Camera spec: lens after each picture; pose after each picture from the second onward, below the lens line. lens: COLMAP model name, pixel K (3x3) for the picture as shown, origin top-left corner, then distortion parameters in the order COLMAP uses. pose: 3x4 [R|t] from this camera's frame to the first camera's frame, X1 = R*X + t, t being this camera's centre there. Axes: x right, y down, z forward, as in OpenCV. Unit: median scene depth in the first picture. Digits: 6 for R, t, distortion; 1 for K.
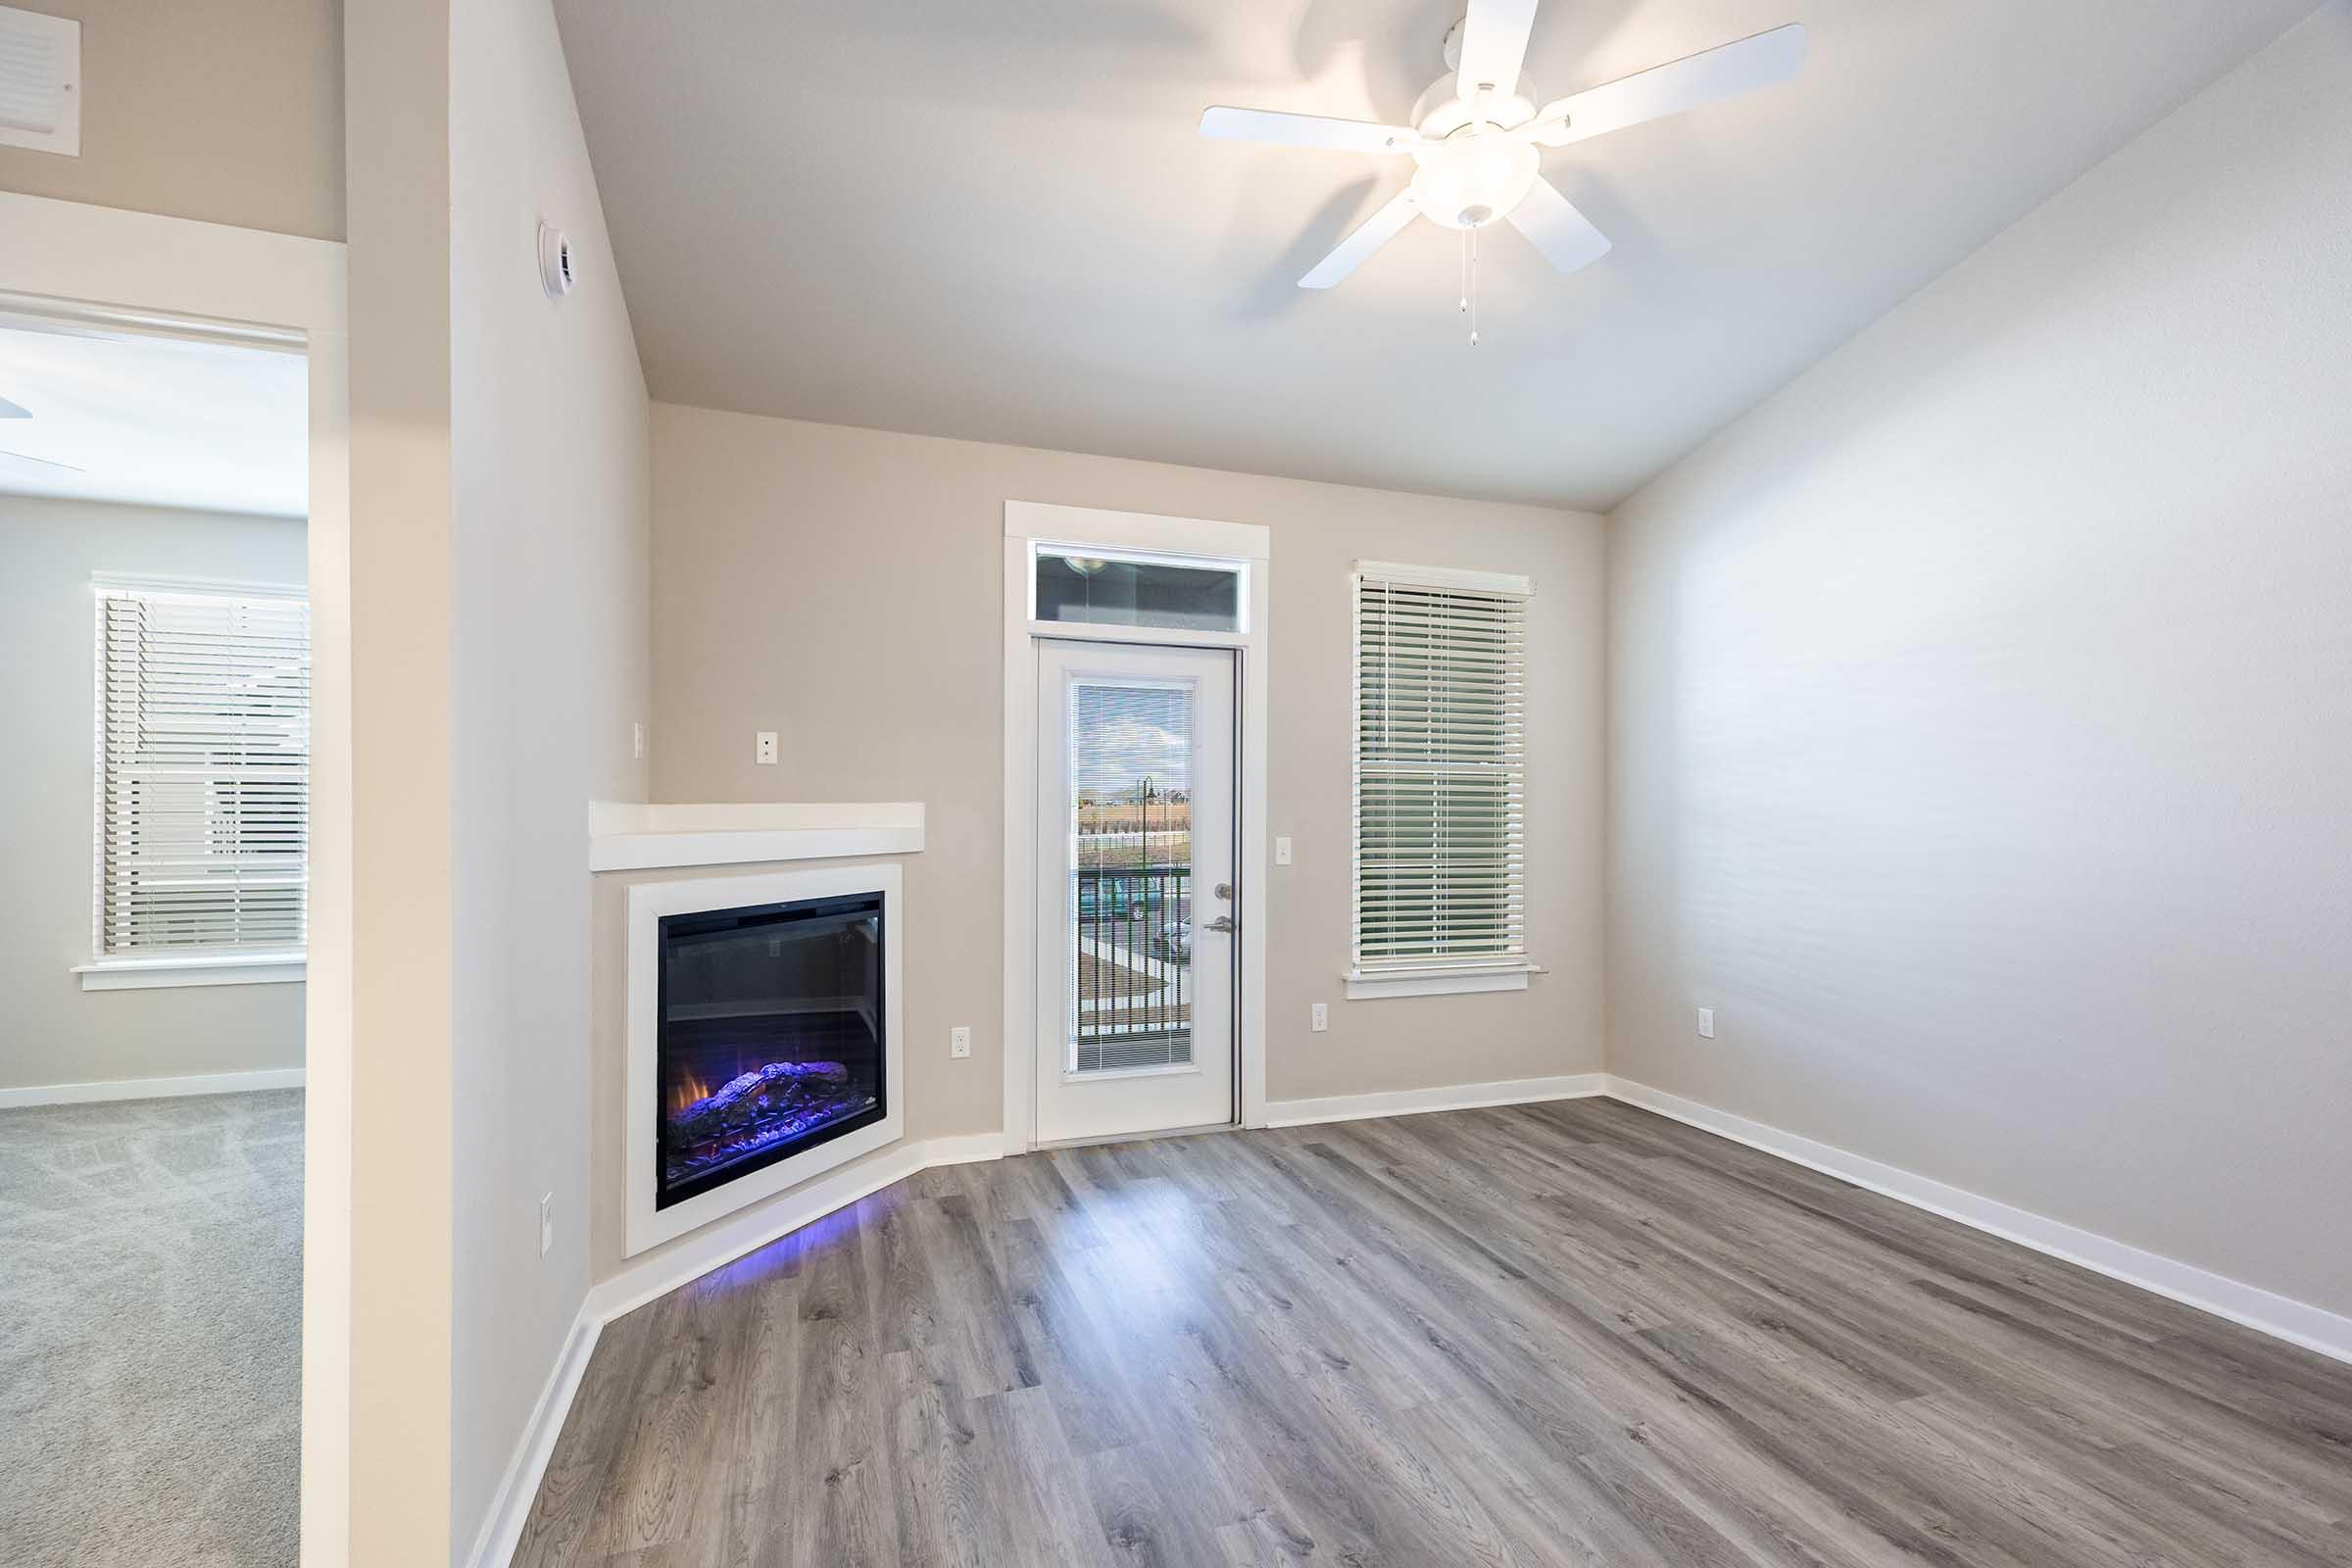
lens RADIAL K [[1008.0, 0, 1145.8], [0, 1008.0, 805.3], [0, 0, 1]] dist [0.015699, 0.000087]
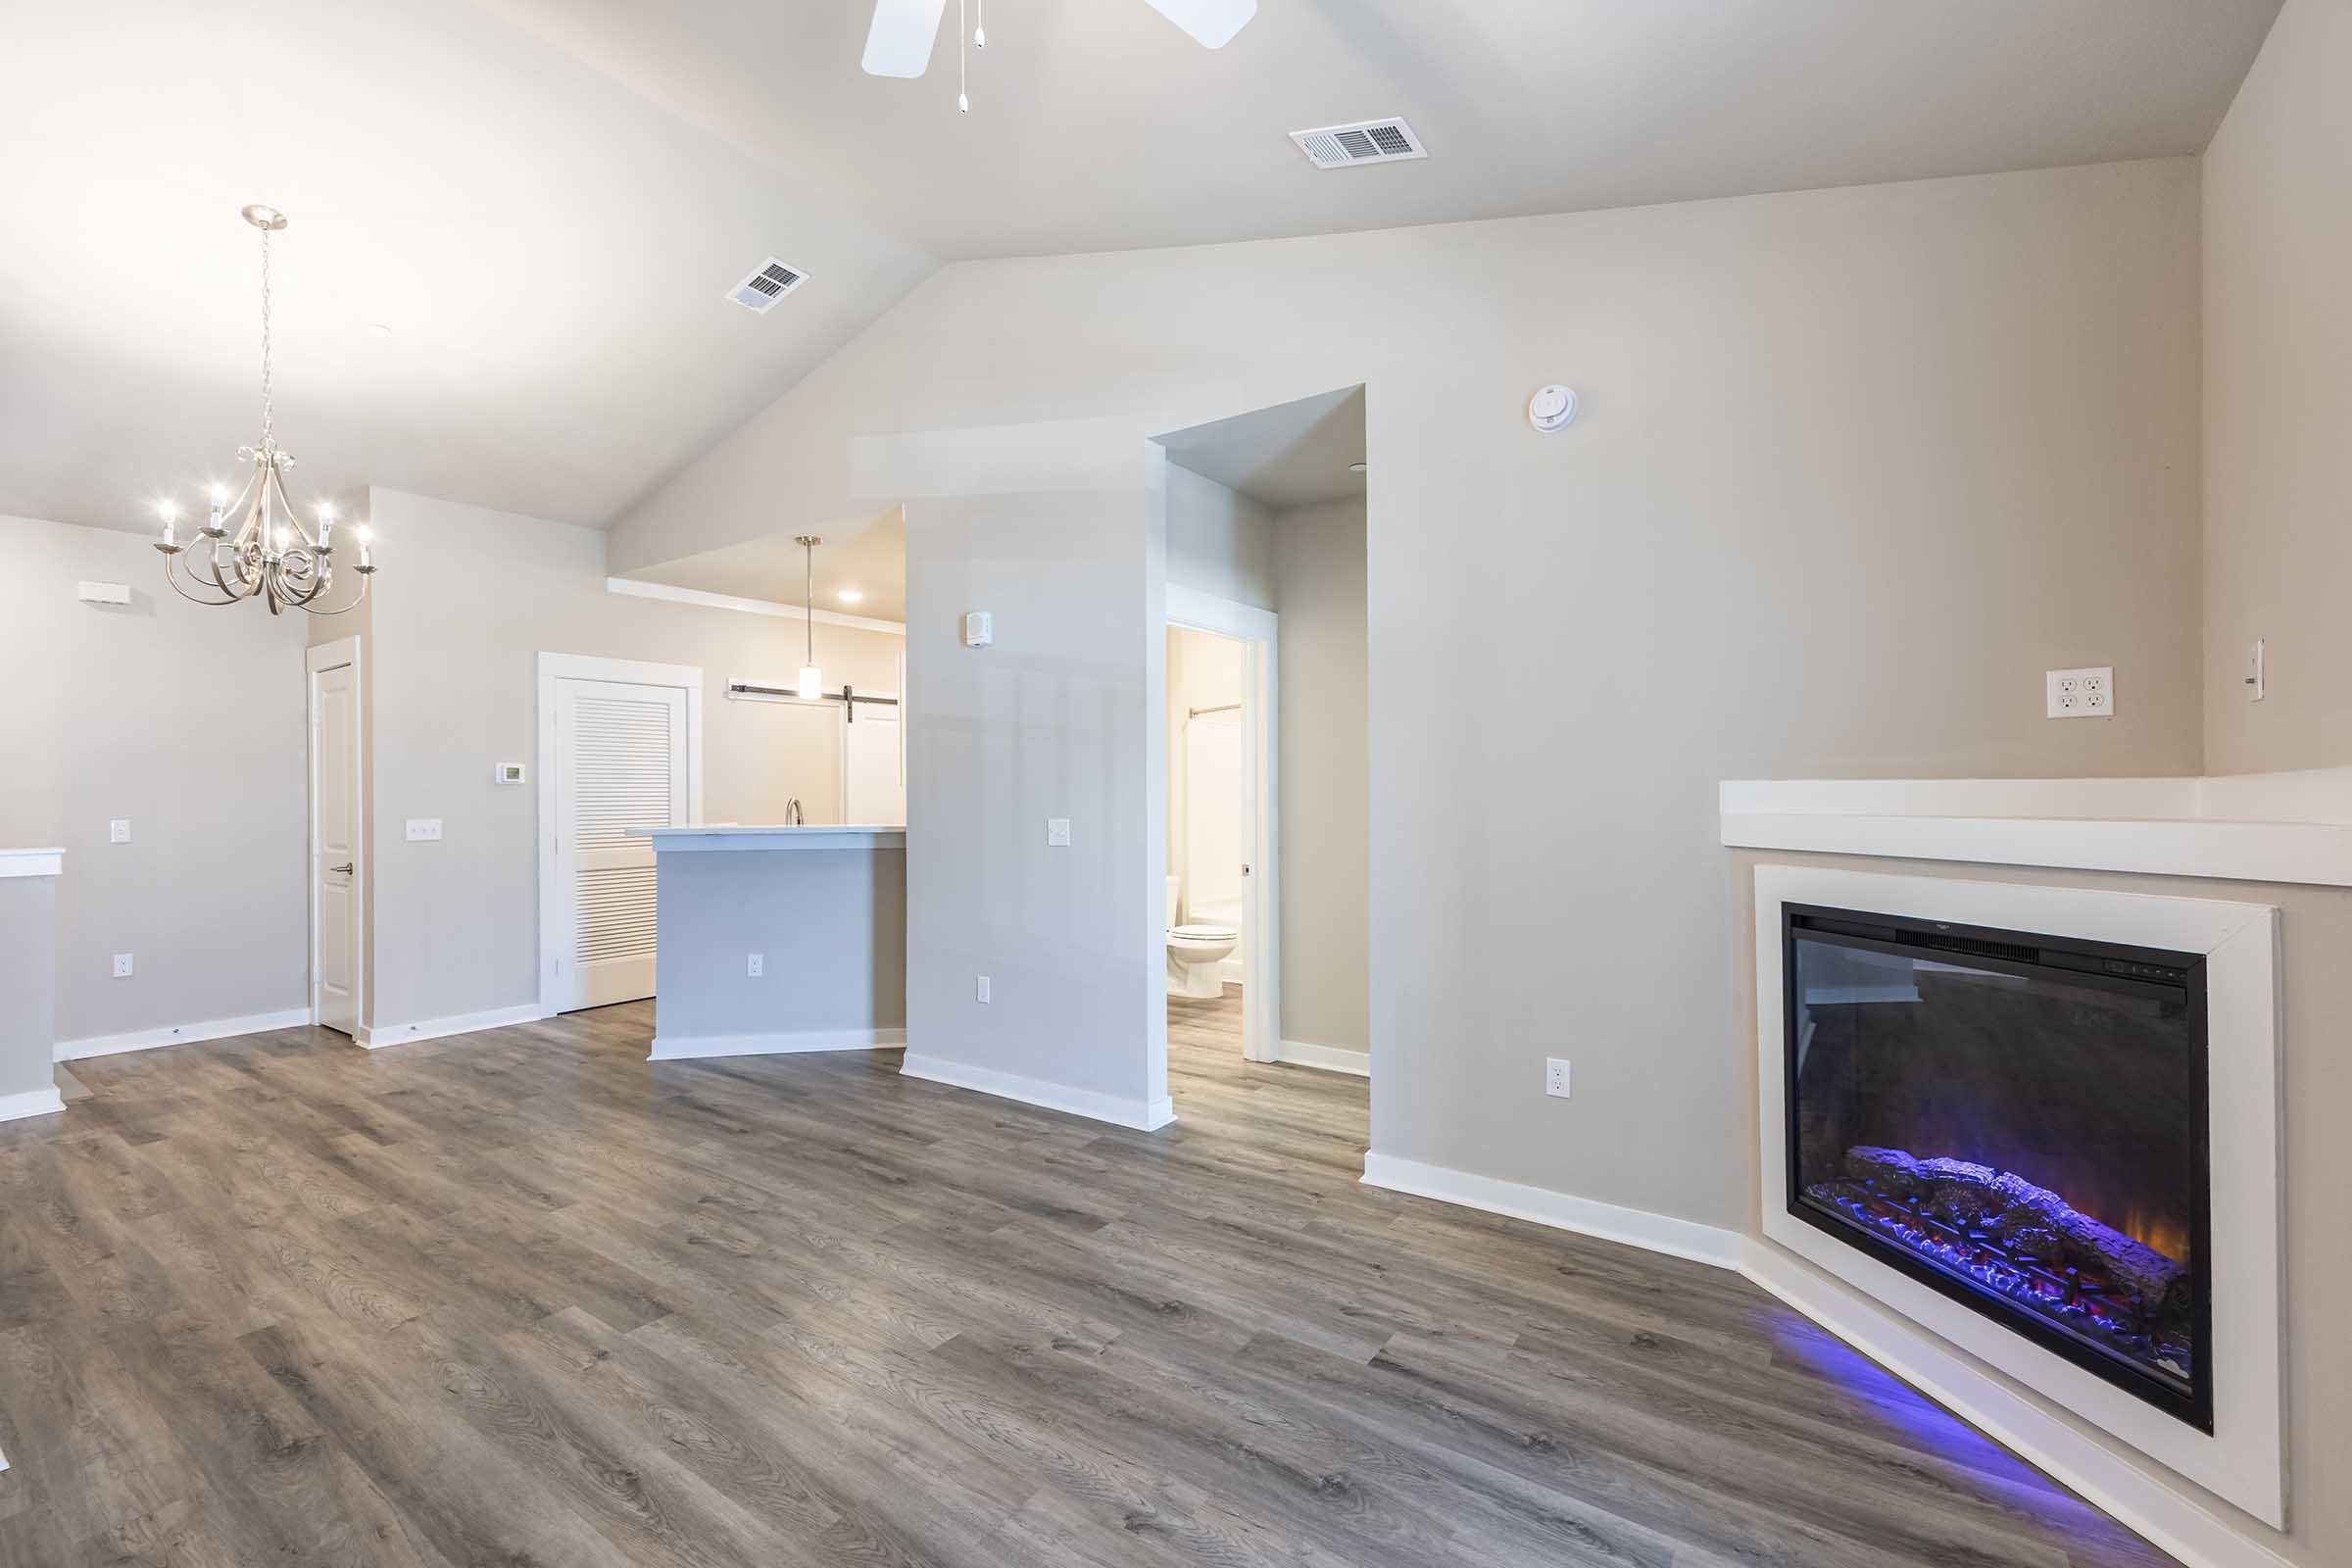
lens RADIAL K [[995.7, 0, 1179.5], [0, 995.7, 792.8], [0, 0, 1]] dist [0.007377, -0.000076]
pose [[-0.800421, 0.001757, -0.599436, 0.429181], [0.007279, 0.999950, -0.006788, 0.008327], [0.599394, -0.009796, -0.800394, 1.136730]]
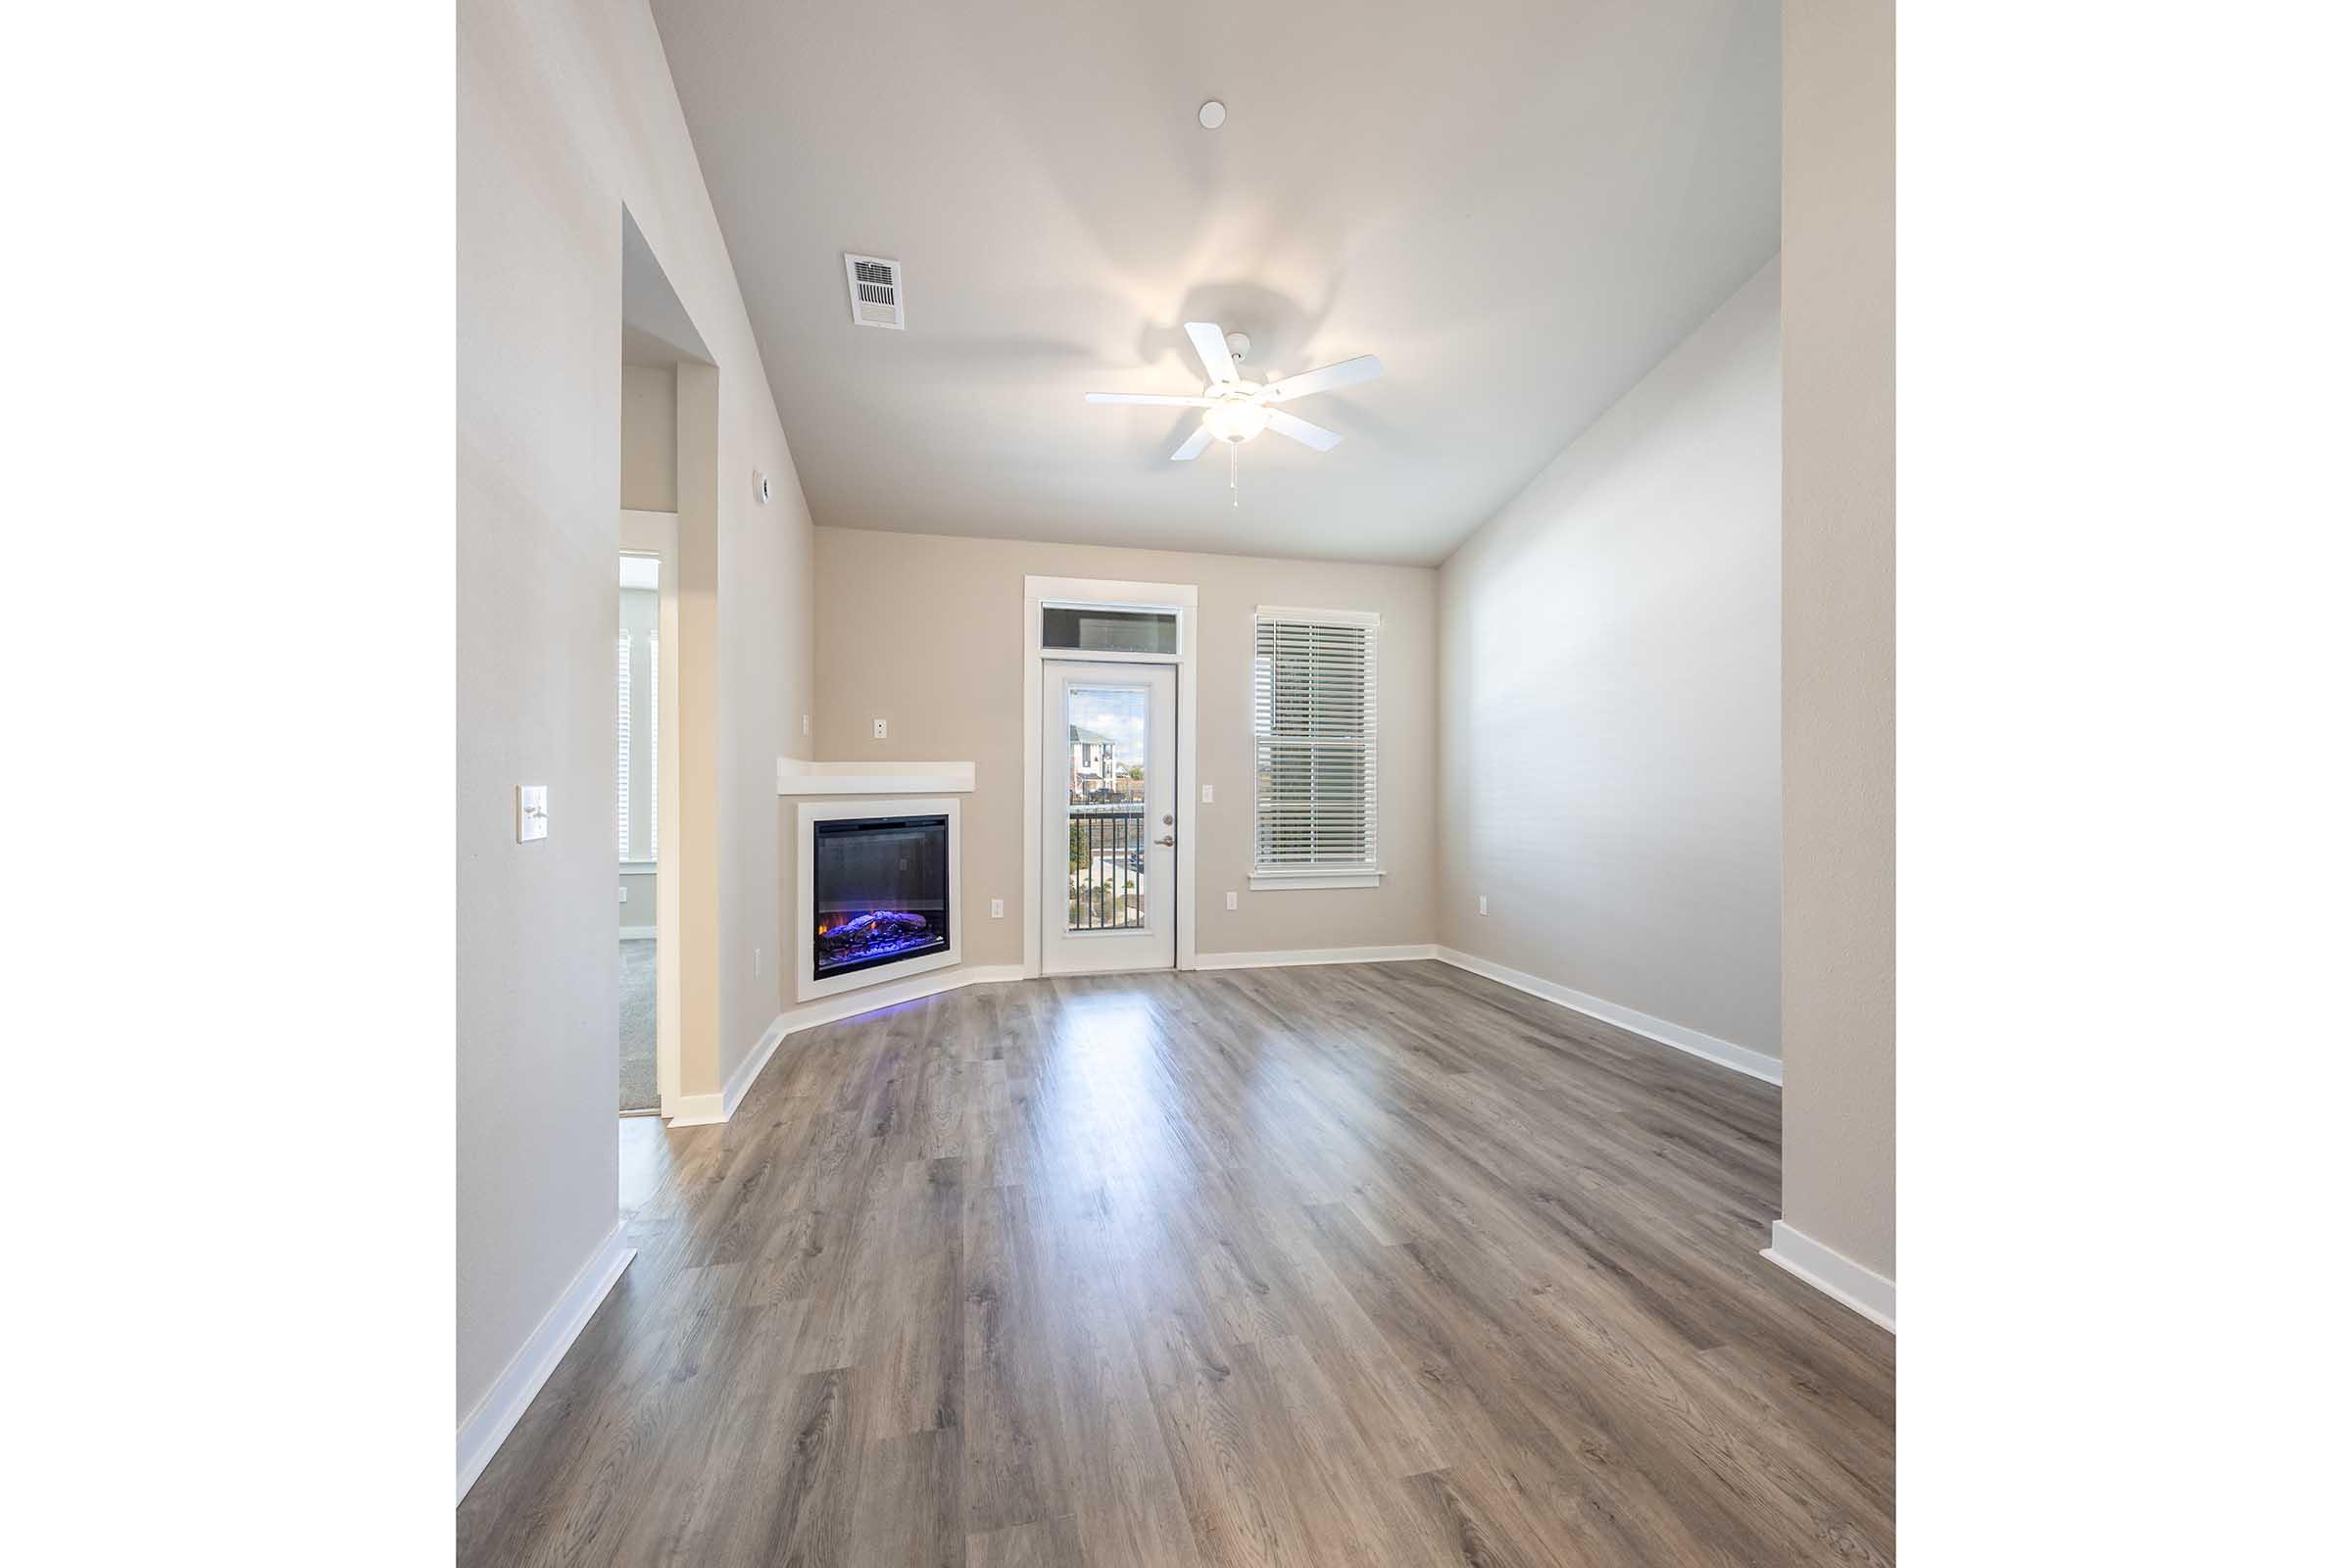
lens RADIAL K [[857.9, 0, 1176.0], [0, 857.9, 784.0], [0, 0, 1]] dist [-0.008451, -0.000002]
pose [[0.996913, 0.000154, -0.078512, 0.236616], [0.000207, 0.999989, 0.004593, 0.029527], [0.078512, -0.004596, 0.996903, -0.397550]]
